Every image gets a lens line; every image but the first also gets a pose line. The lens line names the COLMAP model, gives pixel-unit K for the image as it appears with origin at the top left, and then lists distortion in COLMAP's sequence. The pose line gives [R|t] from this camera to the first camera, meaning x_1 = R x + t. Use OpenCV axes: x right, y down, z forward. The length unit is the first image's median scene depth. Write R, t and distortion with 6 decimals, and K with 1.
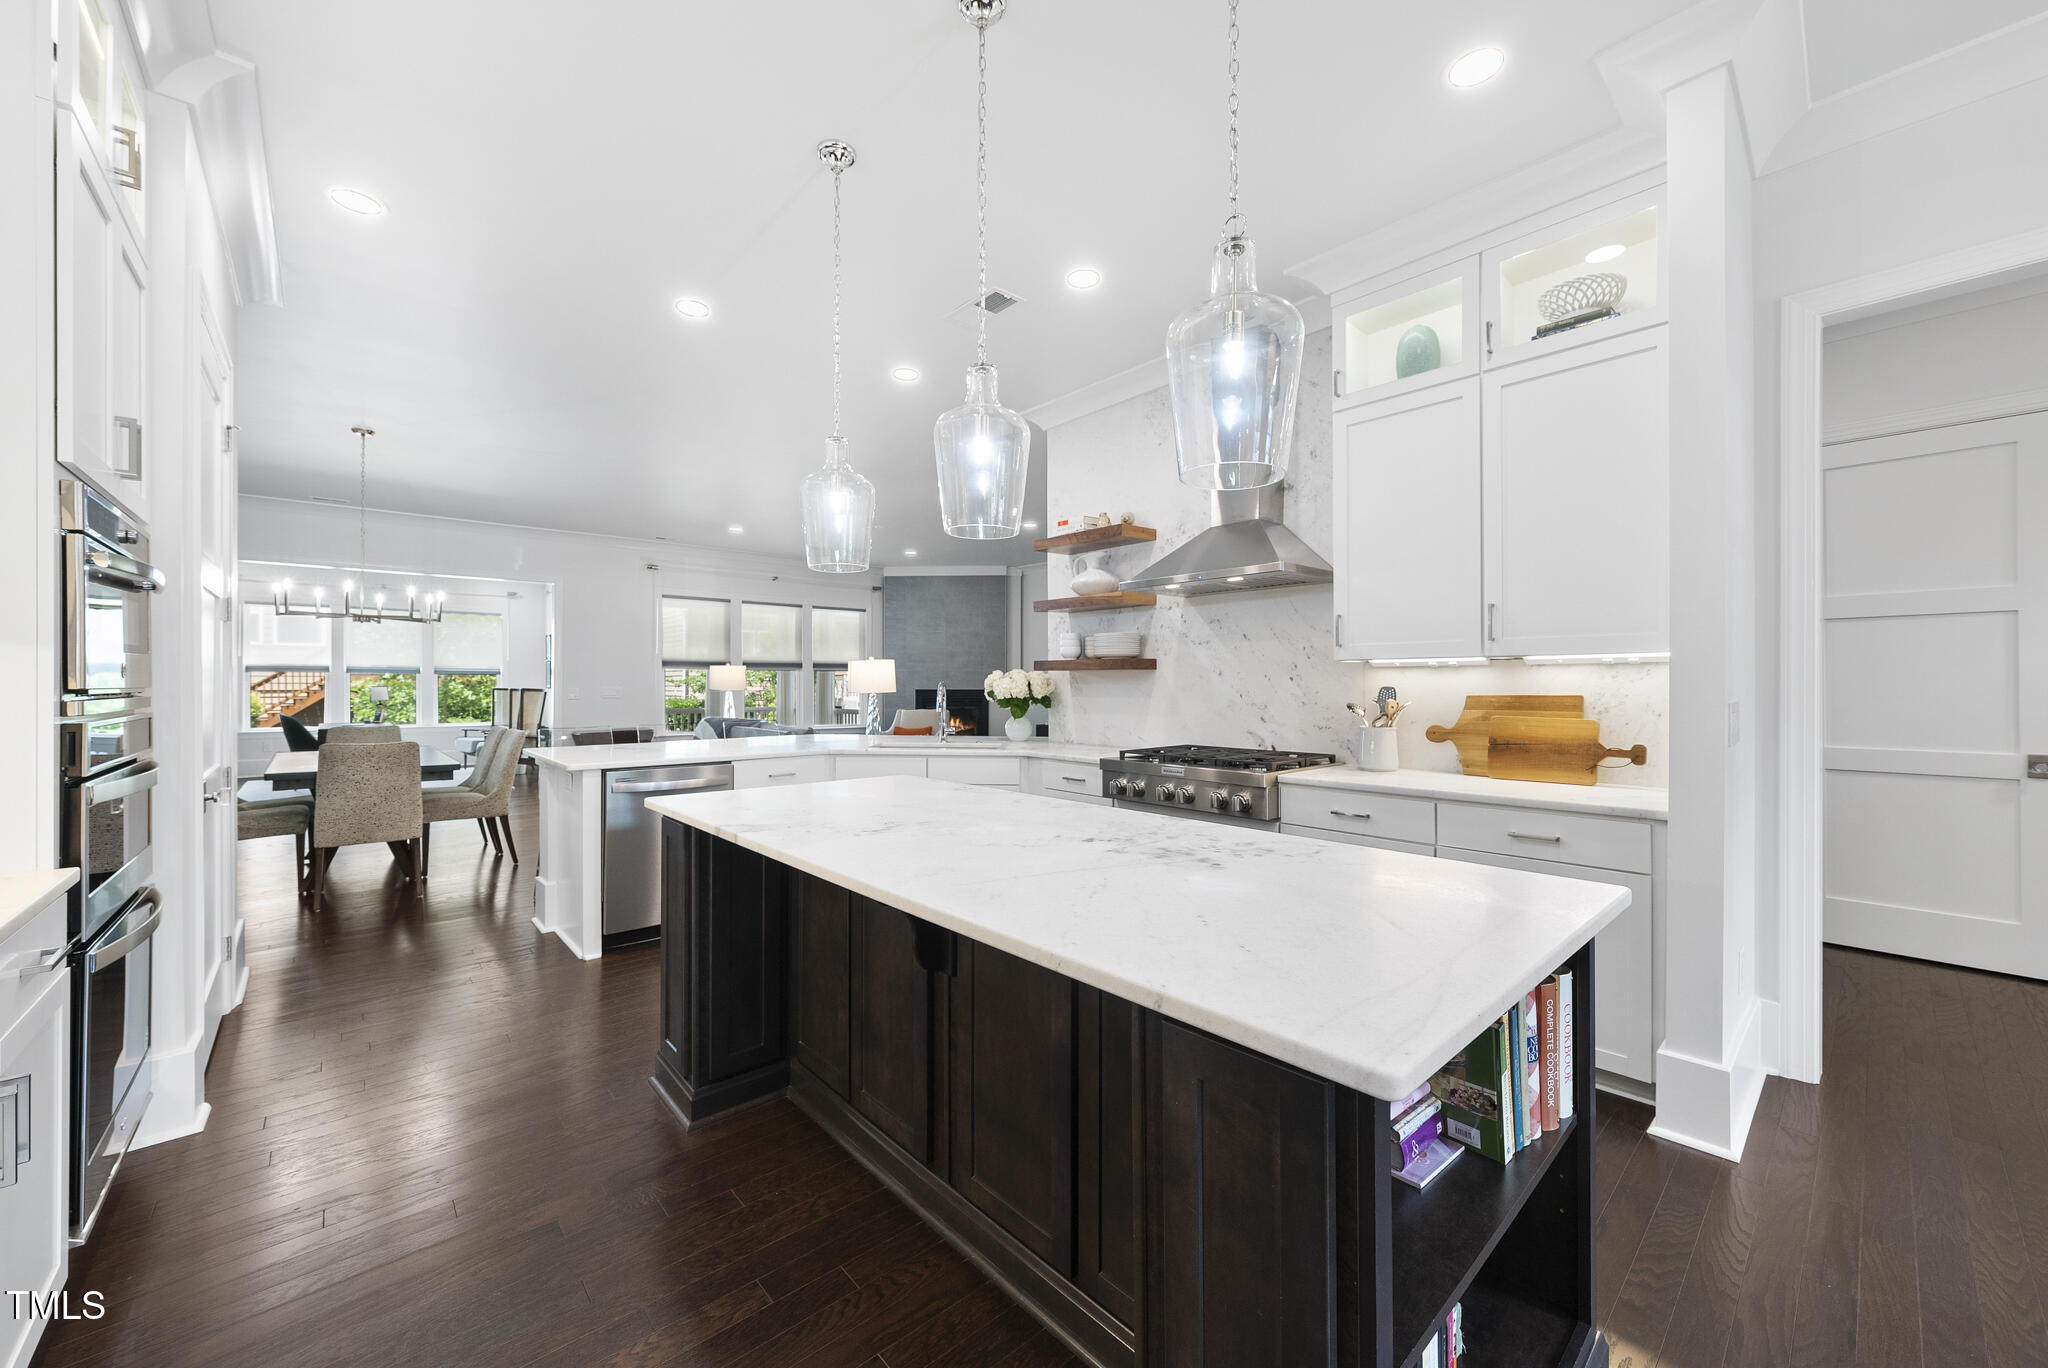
lens RADIAL K [[774.0, 0, 1025.0], [0, 774.0, 688.1], [0, 0, 1]] dist [-0.001403, -0.000063]
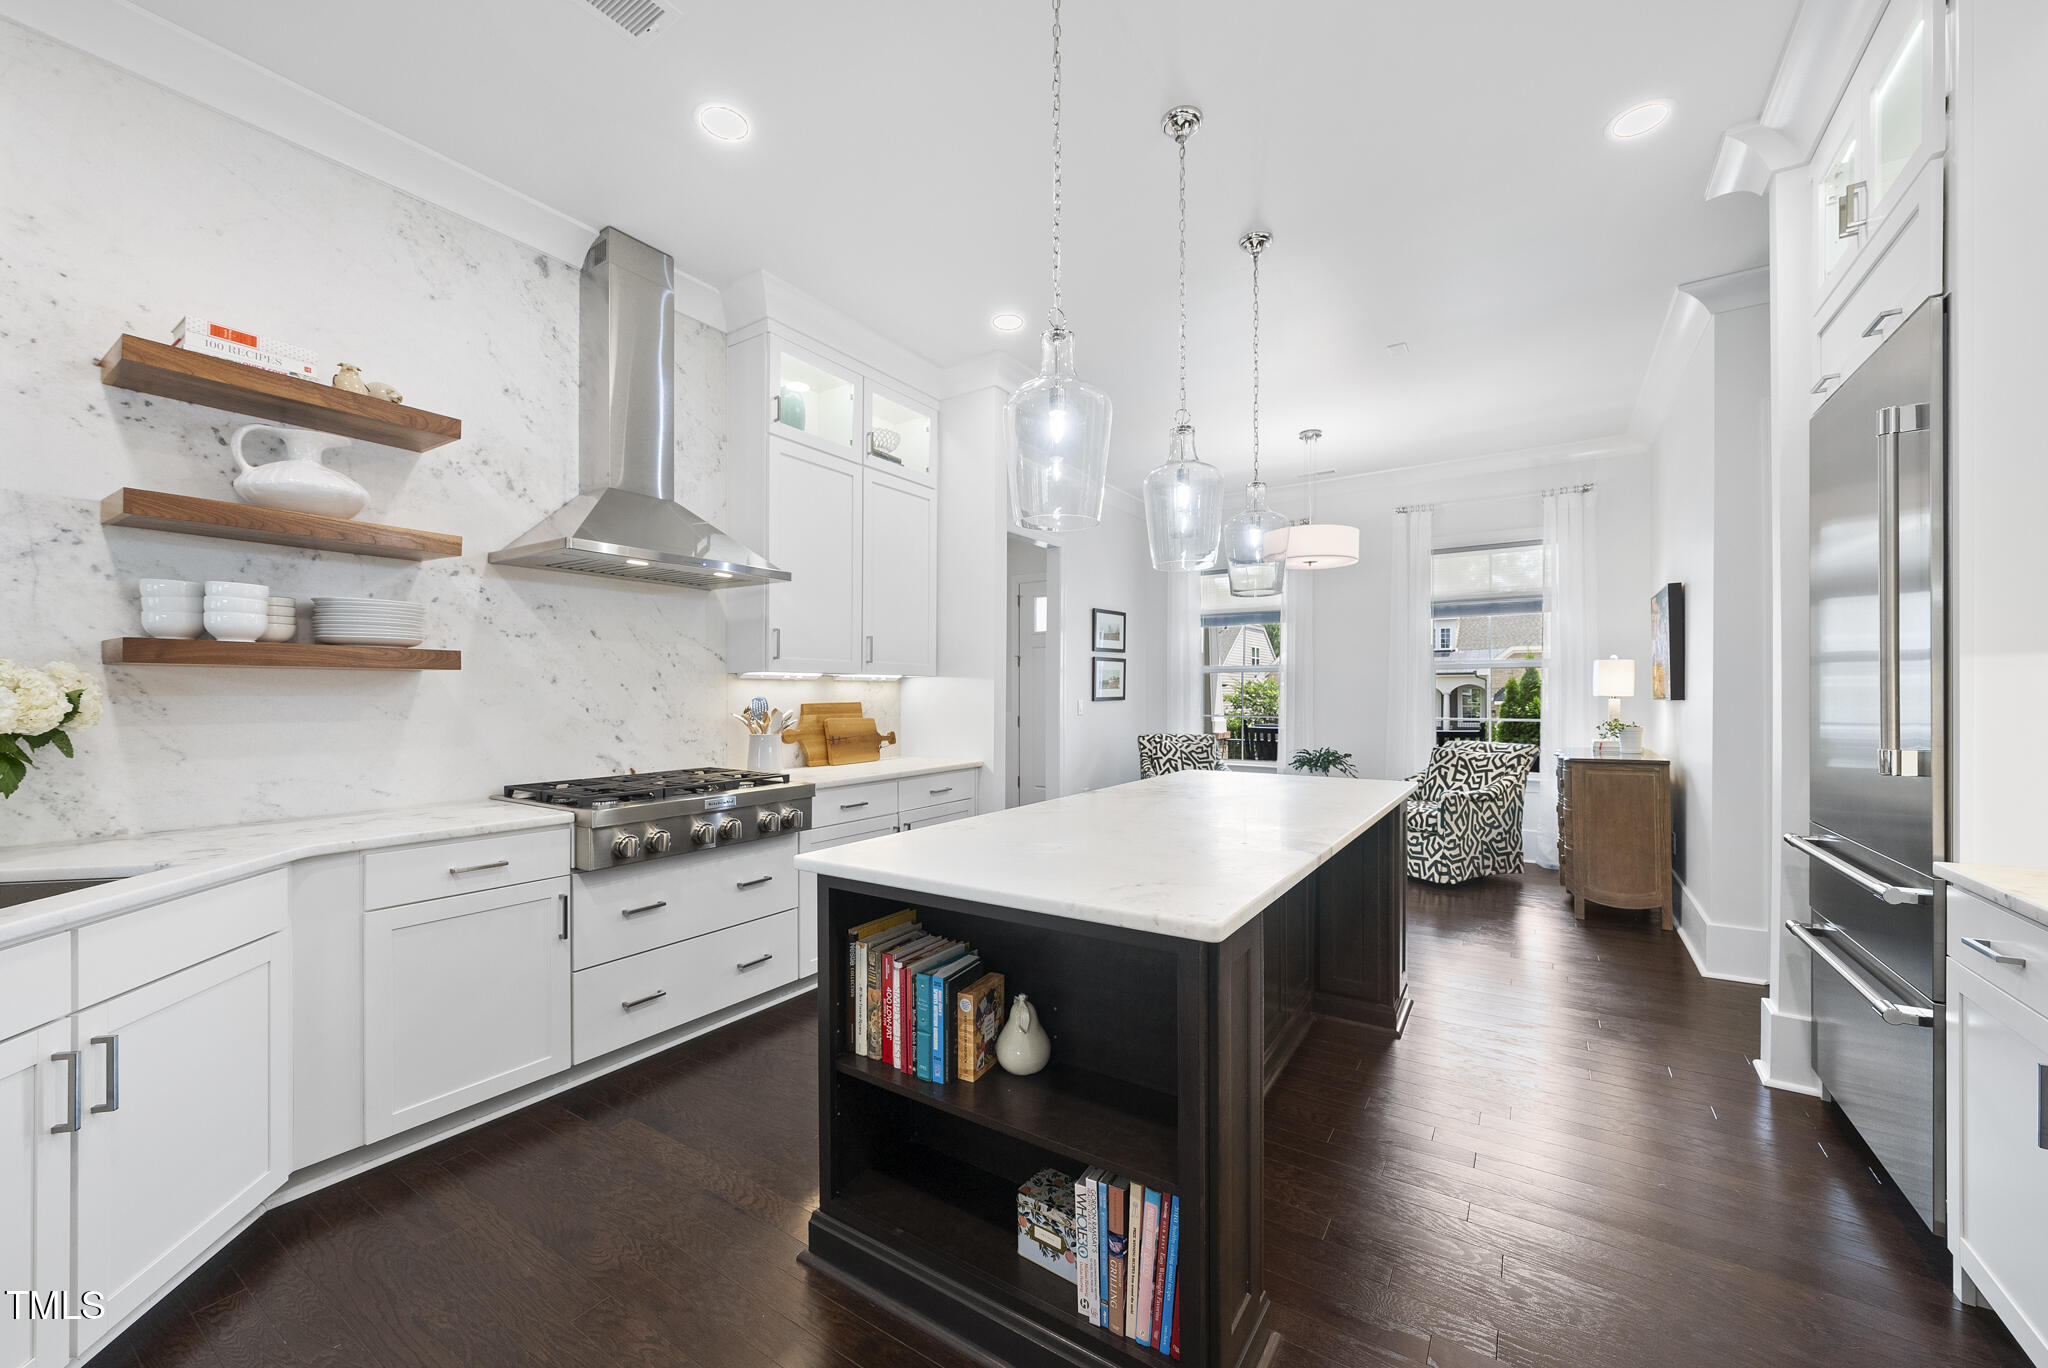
lens RADIAL K [[774.0, 0, 1035.3], [0, 774.0, 692.9], [0, 0, 1]] dist [-0.001403, -0.000063]
pose [[-0.264430, -0.000200, 0.964405, -0.539009], [0.005202, 0.999985, 0.001634, -0.005814], [-0.964391, 0.005449, -0.264425, 0.720864]]
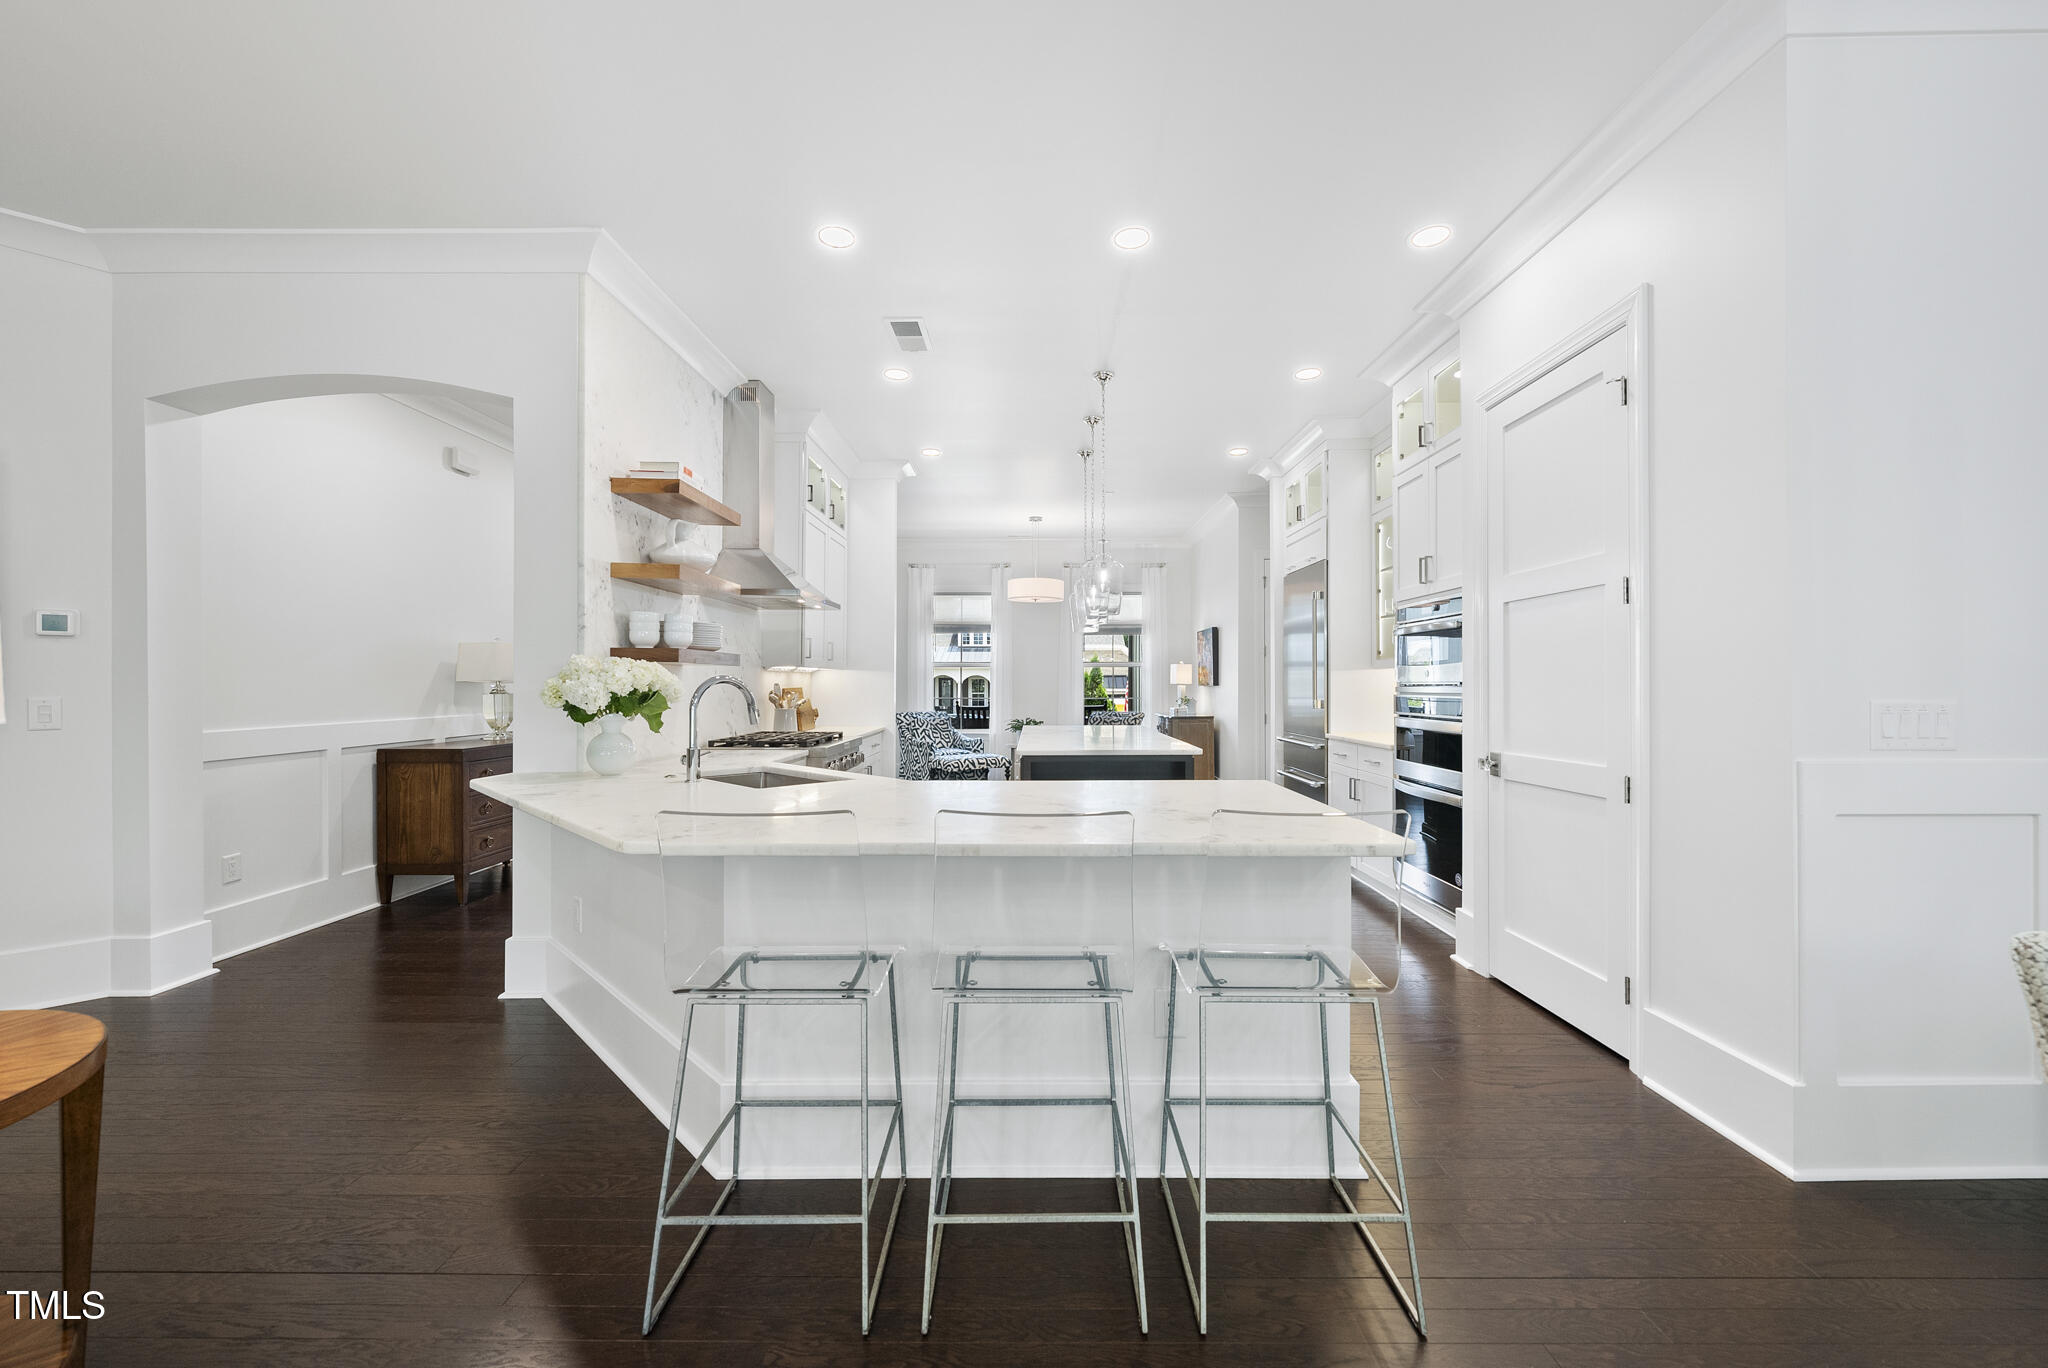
lens RADIAL K [[774.0, 0, 1032.1], [0, 774.0, 675.2], [0, 0, 1]] dist [-0.001403, -0.000063]
pose [[-0.743824, 0.005902, 0.668350, -0.788262], [0.002689, 0.999979, -0.005838, -0.006757], [-0.668370, -0.002545, -0.743824, 1.493085]]
